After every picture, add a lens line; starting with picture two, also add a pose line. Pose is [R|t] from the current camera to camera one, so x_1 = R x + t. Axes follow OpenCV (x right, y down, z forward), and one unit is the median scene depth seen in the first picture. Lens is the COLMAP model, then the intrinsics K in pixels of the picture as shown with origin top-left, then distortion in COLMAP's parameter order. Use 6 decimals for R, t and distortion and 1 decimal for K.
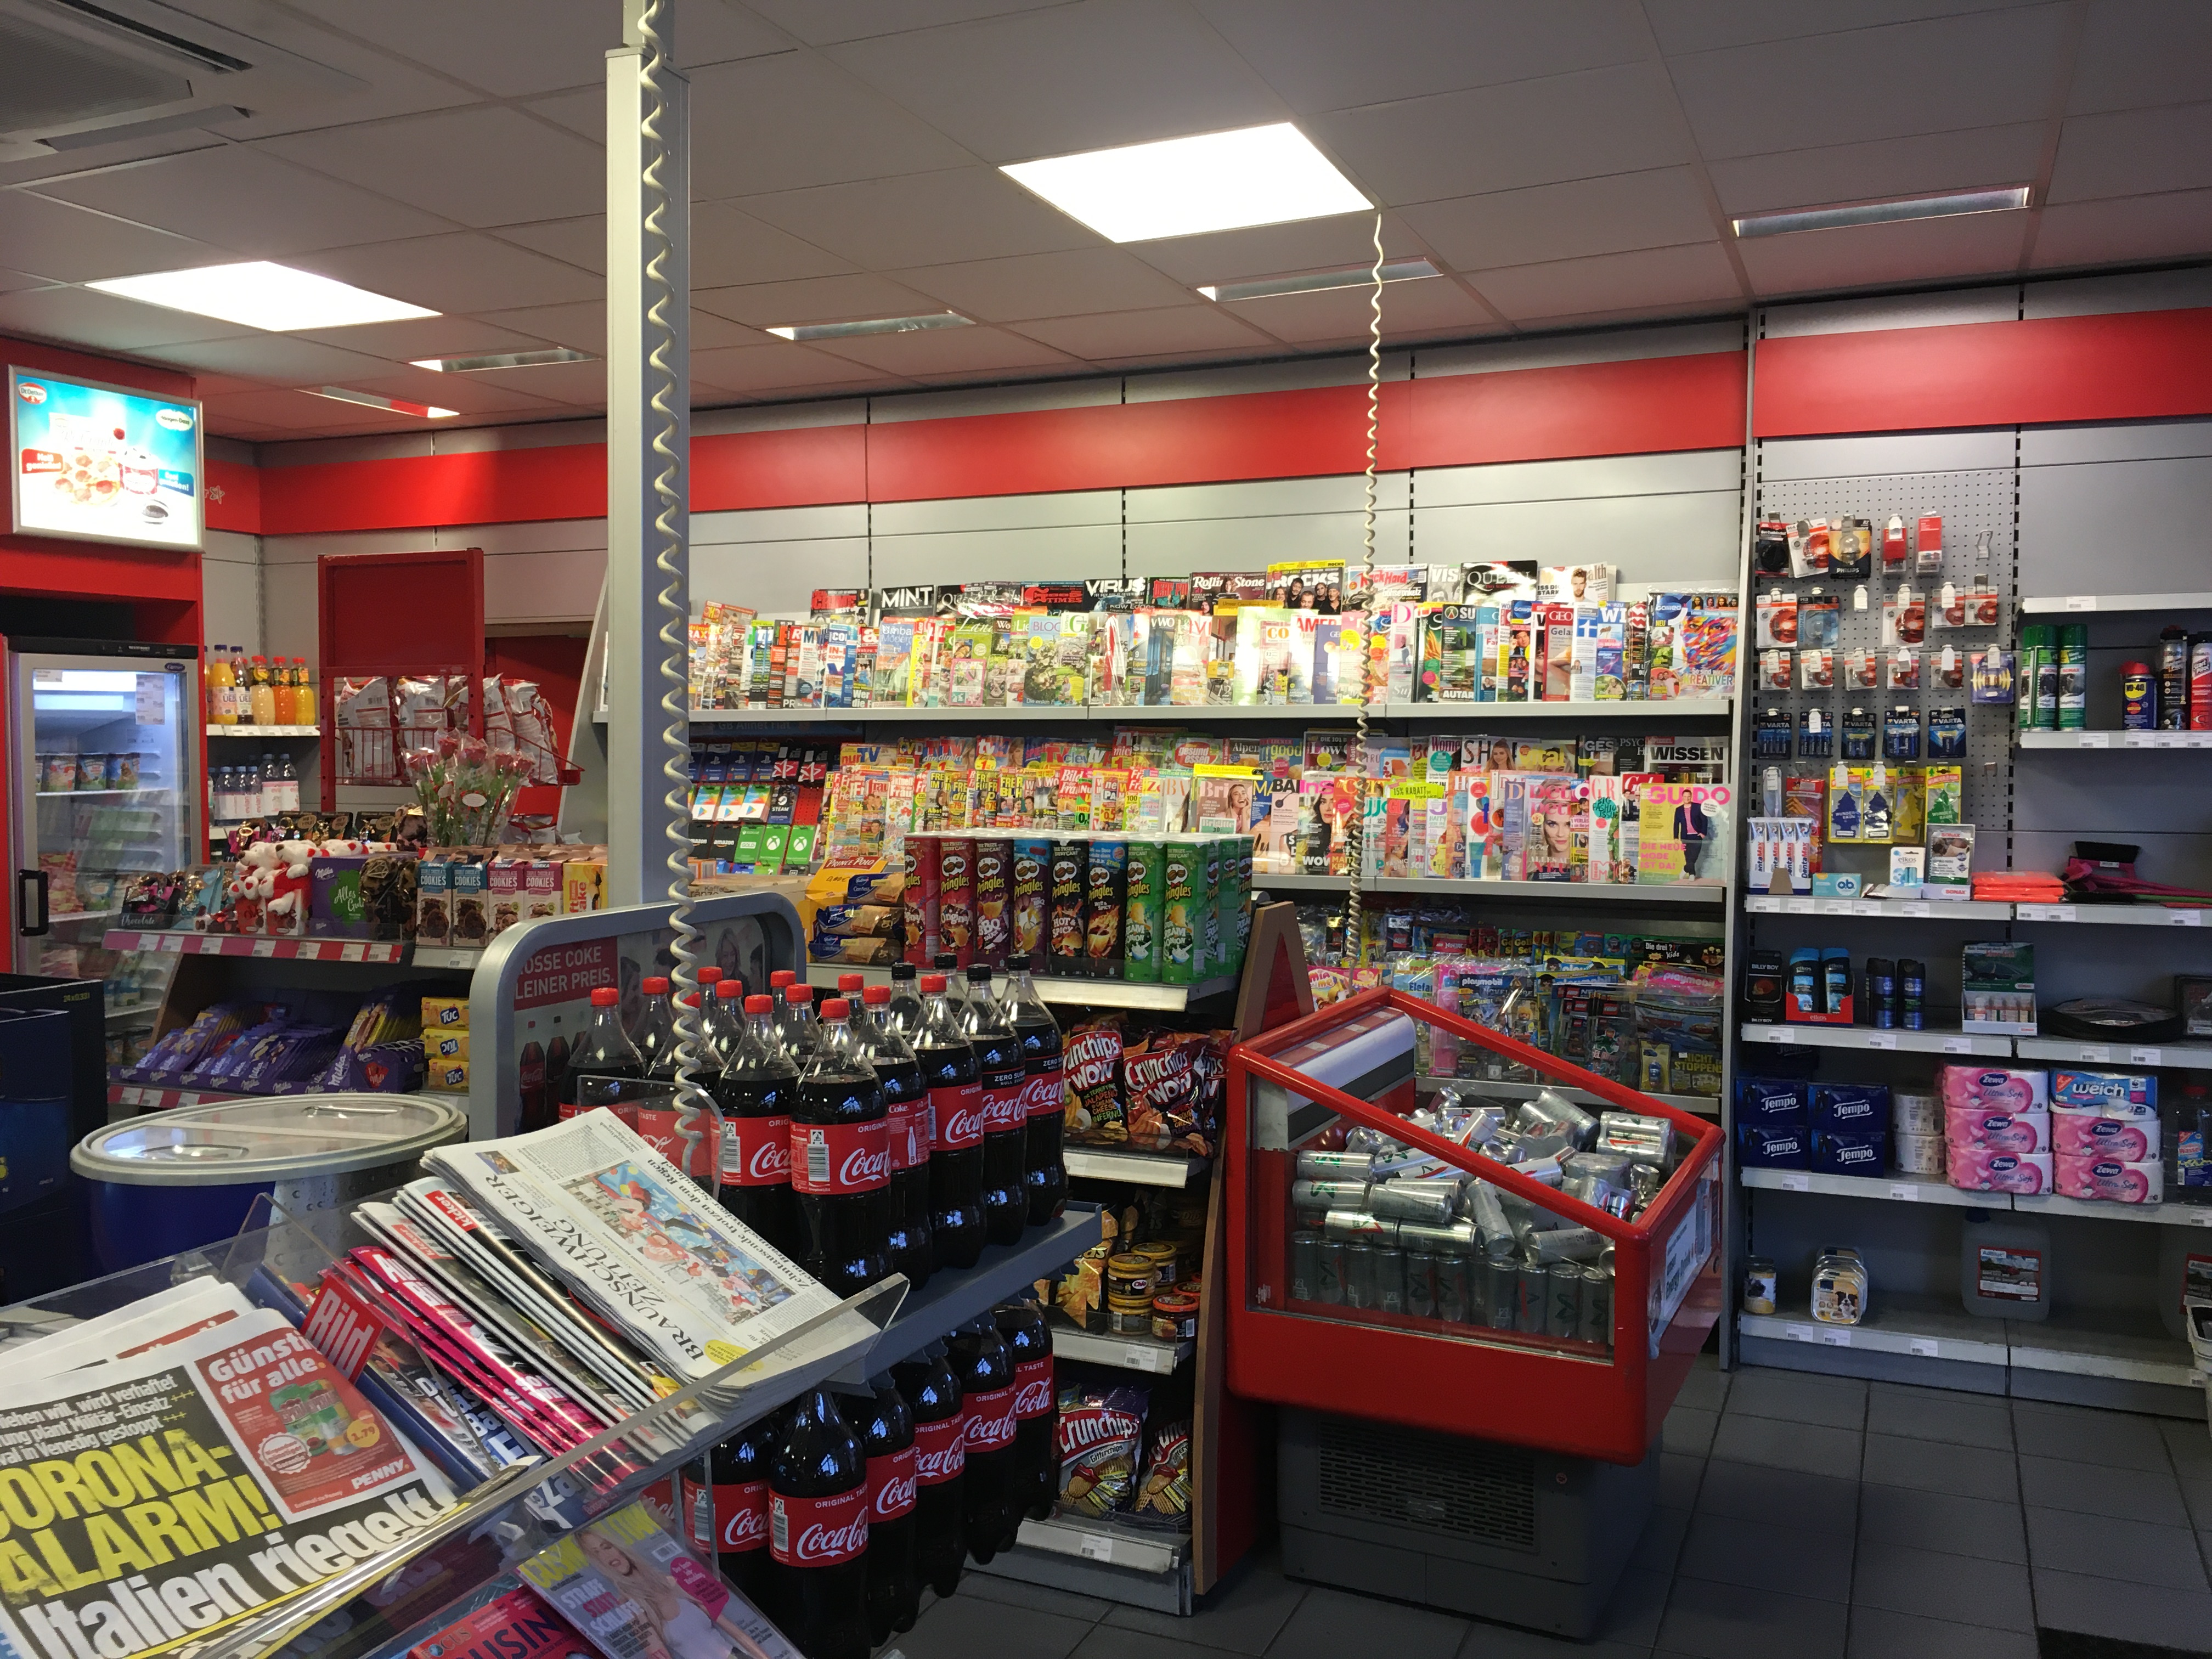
lens RADIAL K [[1866.8, 0, 1114.1], [0, 1866.8, 820.0], [0, 0, 1]] dist [0.092172, -0.015179]
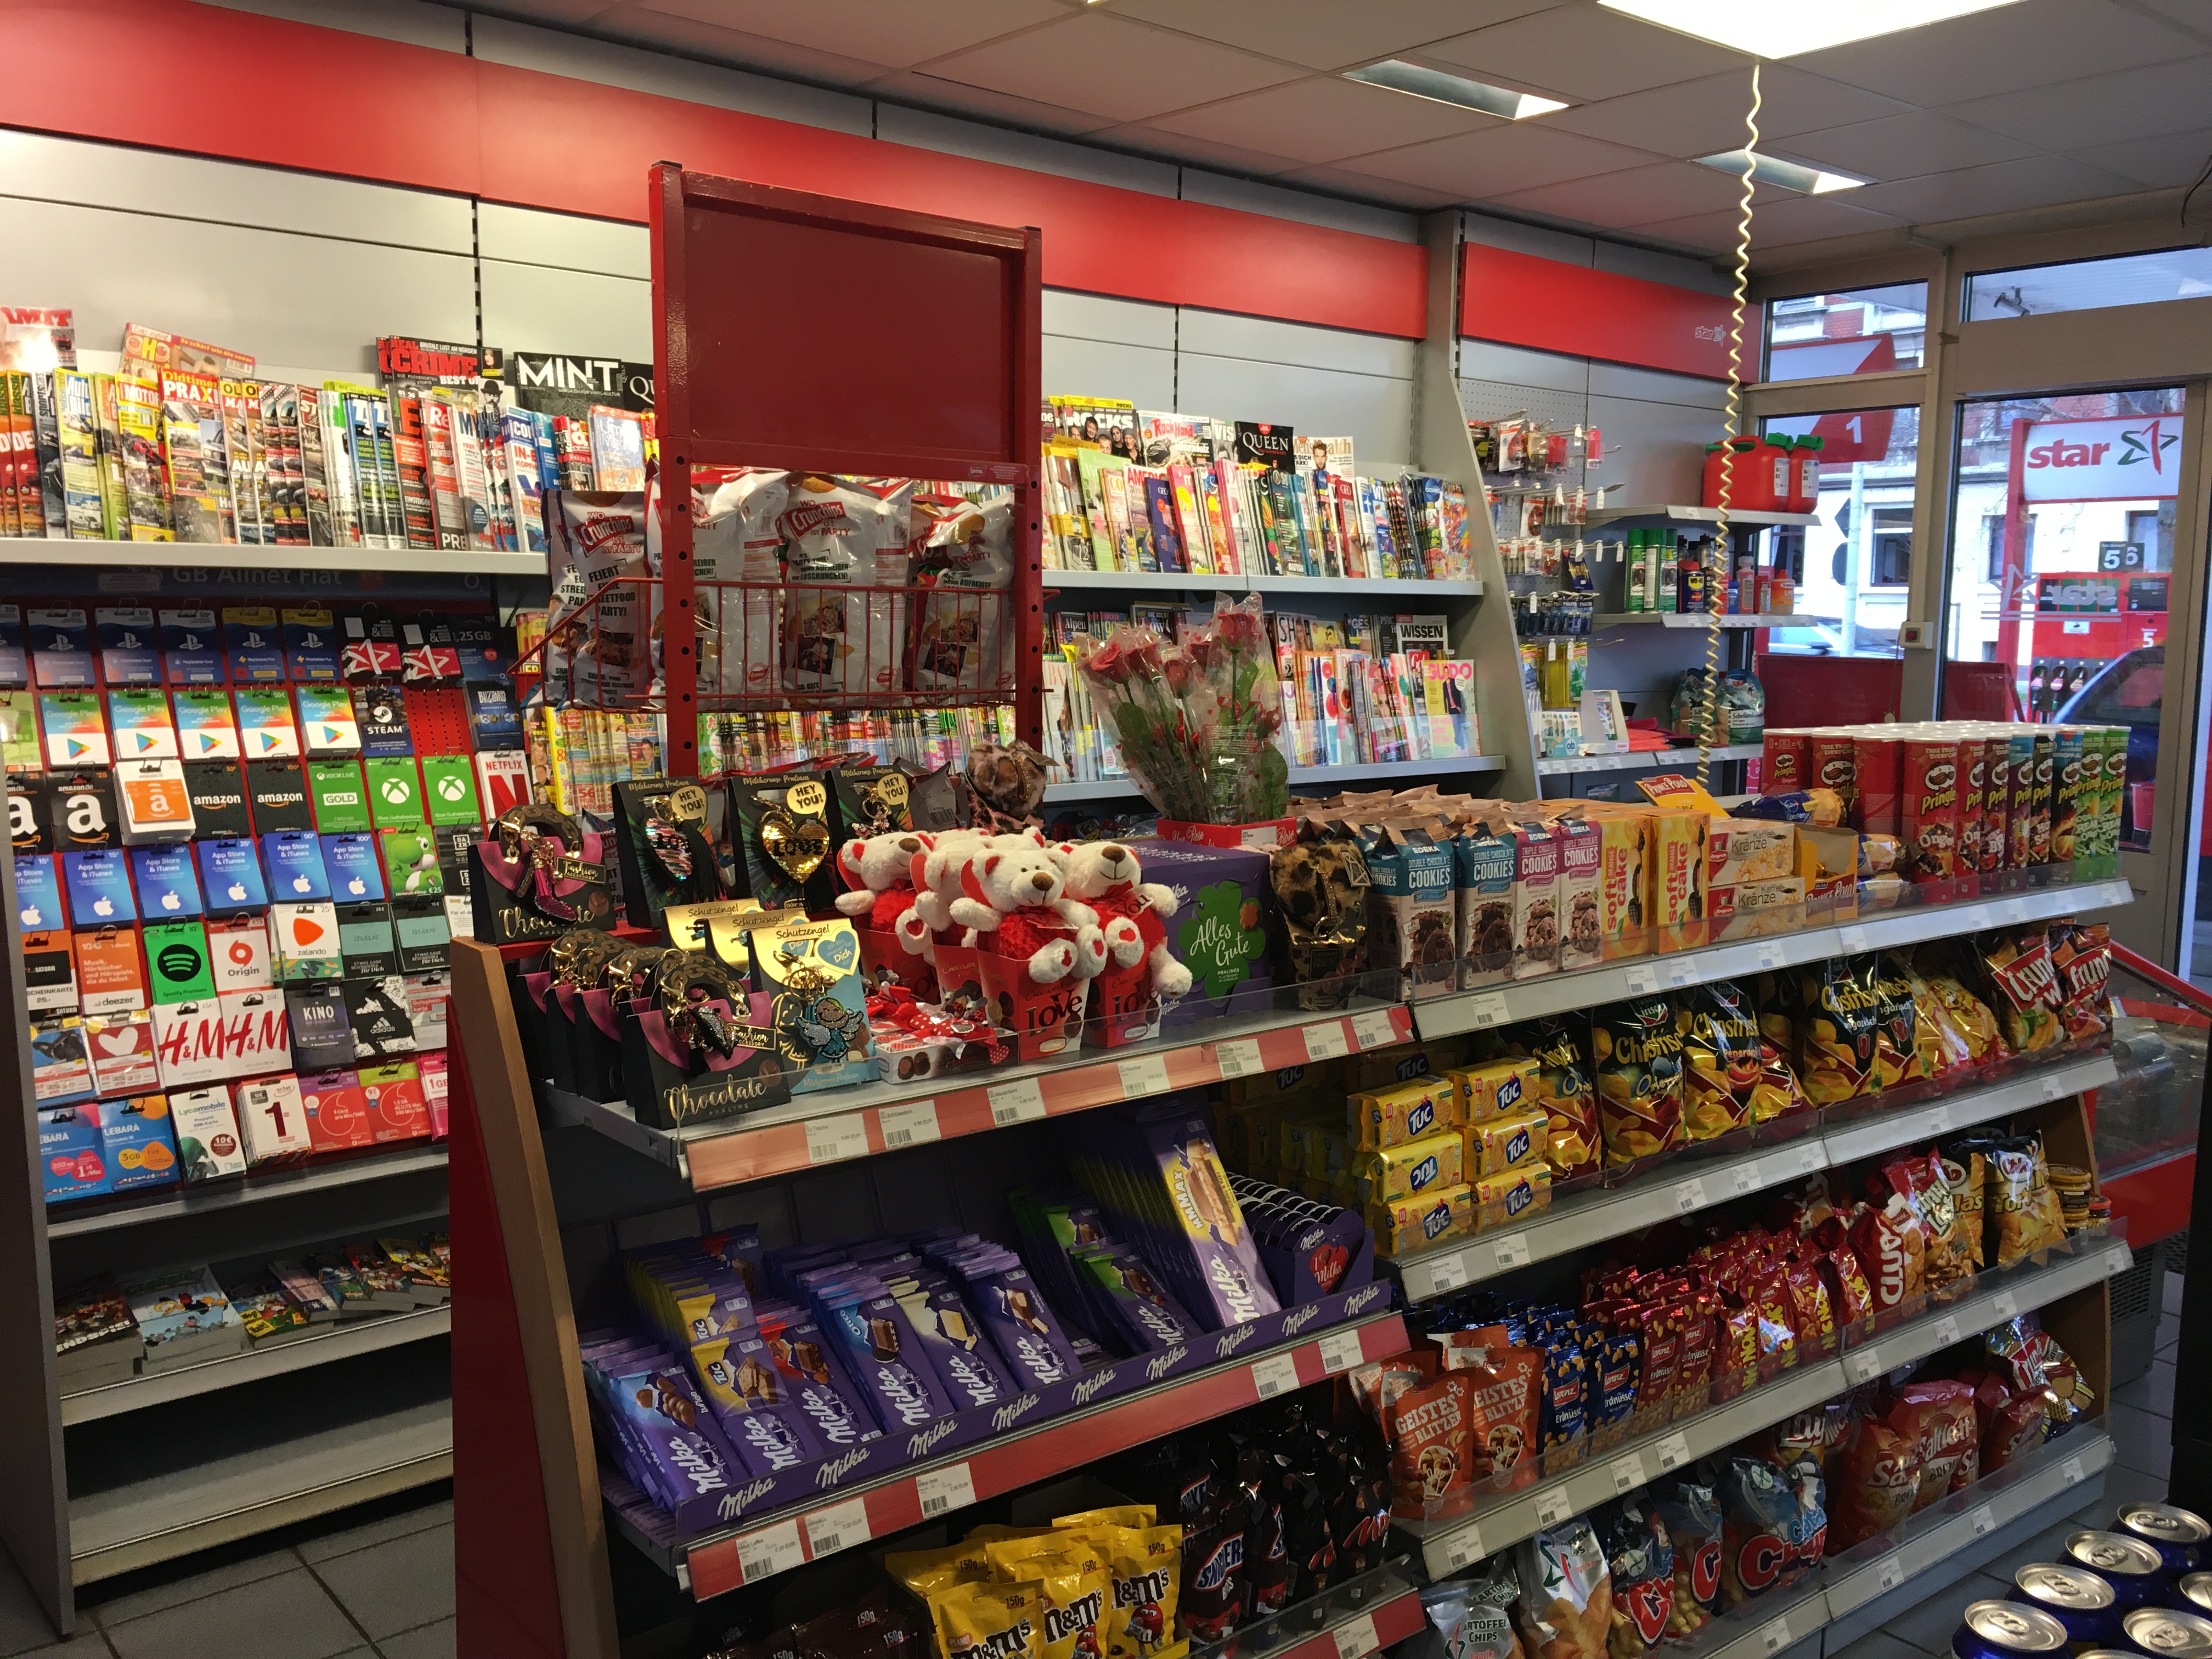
lens RADIAL K [[1866.8, 0, 1113.5], [0, 1866.8, 823.5], [0, 0, 1]] dist [0.092172, -0.015179]
pose [[0.467563, -0.093719, 0.878978, -0.646712], [0.026723, 0.995408, 0.091918, -0.027067], [-0.883556, -0.019488, 0.467920, 0.608096]]
